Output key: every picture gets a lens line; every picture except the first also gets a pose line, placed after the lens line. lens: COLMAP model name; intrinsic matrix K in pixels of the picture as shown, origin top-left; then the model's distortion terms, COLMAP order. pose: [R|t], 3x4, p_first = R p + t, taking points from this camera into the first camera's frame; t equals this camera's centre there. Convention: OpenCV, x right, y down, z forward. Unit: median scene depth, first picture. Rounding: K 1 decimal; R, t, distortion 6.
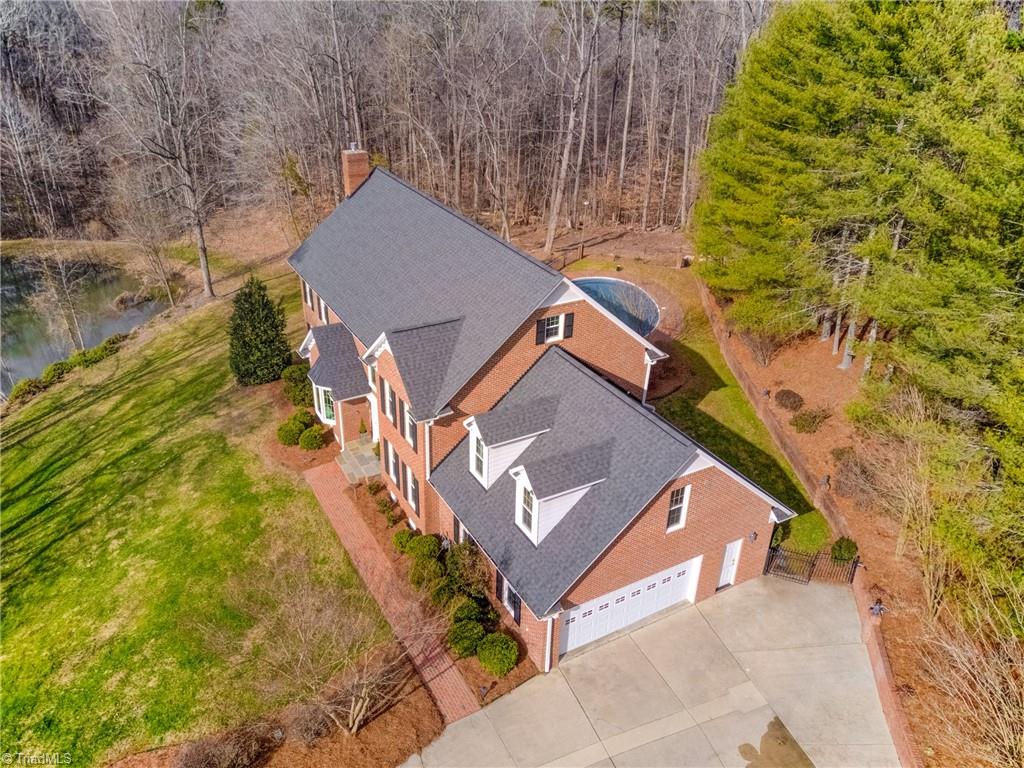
lens RADIAL K [[768.1, 0, 512.0], [0, 768.1, 384.0], [0, 0, 1]] dist [0.024334, -0.000770]
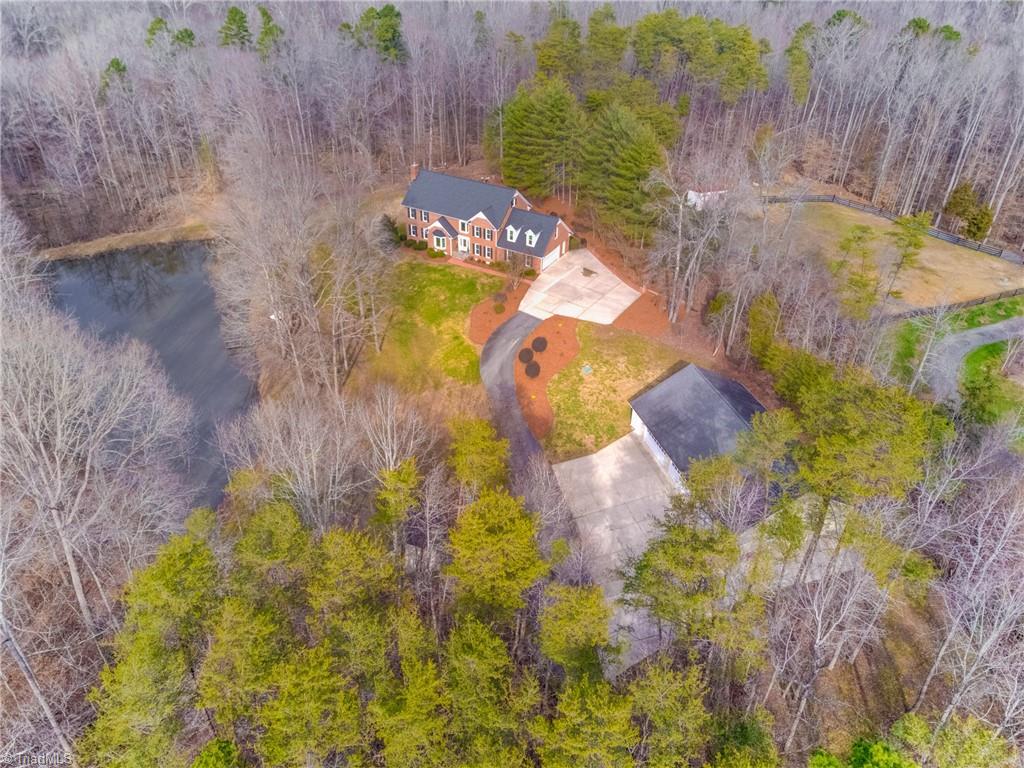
lens RADIAL K [[768.1, 0, 512.0], [0, 768.1, 384.0], [0, 0, 1]] dist [0.024334, -0.000770]
pose [[0.856907, -0.301373, 0.418193, -2.019619], [0.254548, 0.952863, 0.165098, 0.173542], [-0.448237, -0.035024, 0.893229, -2.785381]]
